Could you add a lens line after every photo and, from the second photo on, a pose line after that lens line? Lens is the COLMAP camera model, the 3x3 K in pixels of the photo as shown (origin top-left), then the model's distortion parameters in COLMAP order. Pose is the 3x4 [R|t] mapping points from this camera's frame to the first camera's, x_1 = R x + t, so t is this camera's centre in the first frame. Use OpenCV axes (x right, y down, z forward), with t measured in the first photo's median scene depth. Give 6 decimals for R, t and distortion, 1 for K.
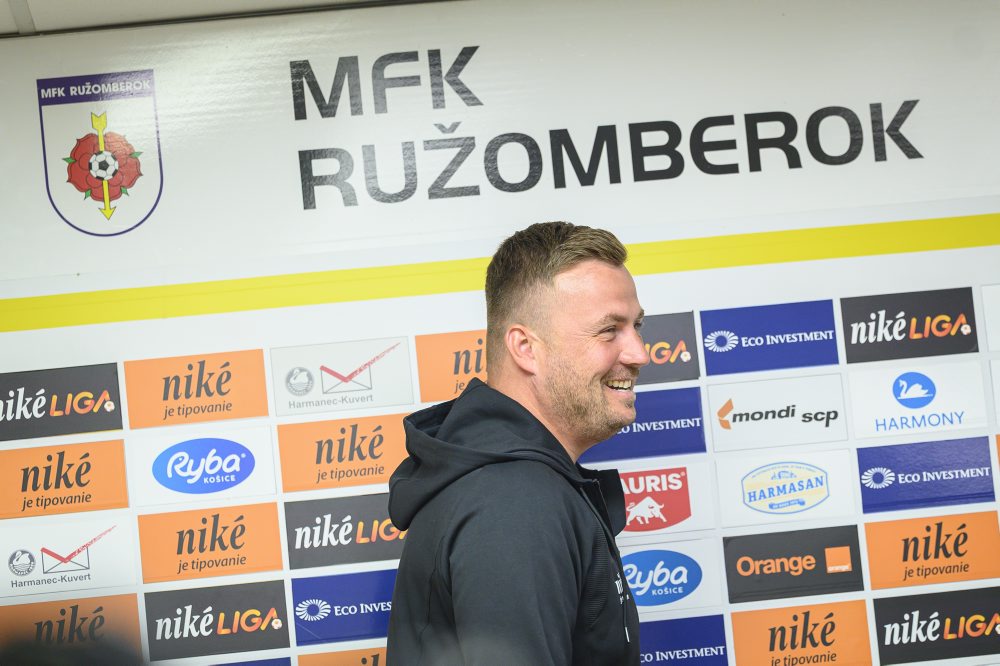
lens RADIAL K [[3665.3, 0, 499.7], [0, 3665.3, 332.4], [0, 0, 1]] dist [0.077729, 0.000000]
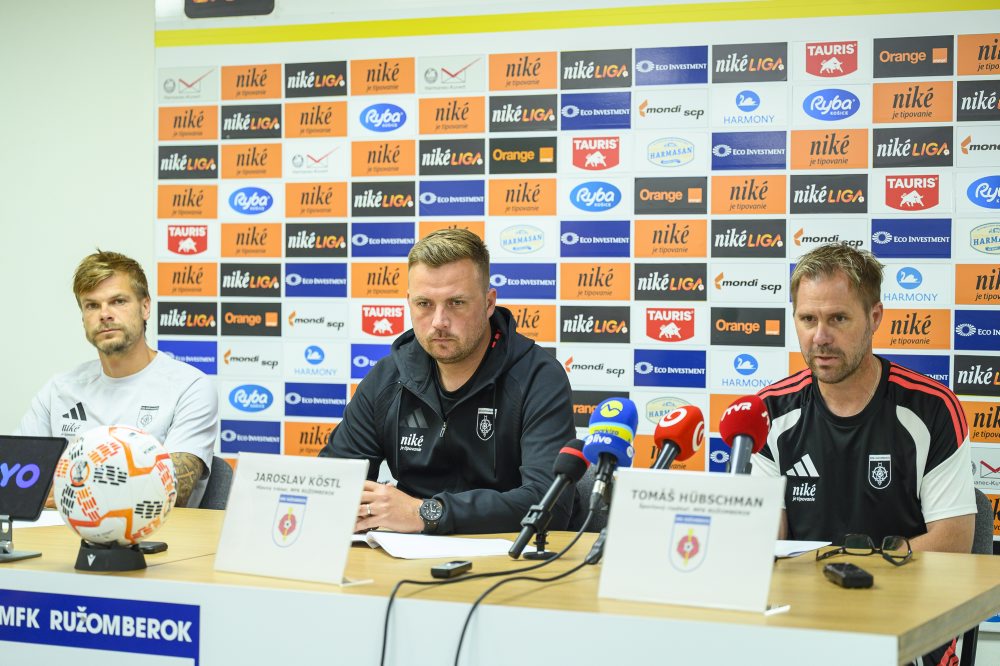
lens RADIAL K [[2174.1, 0, 501.4], [0, 2174.1, 333.0], [0, 0, 1]] dist [-0.040539, 0.000000]
pose [[0.852332, 0.118579, -0.509381, 0.550530], [-0.034118, 0.984490, 0.172091, -0.048914], [0.521887, -0.129299, 0.843158, 0.068433]]
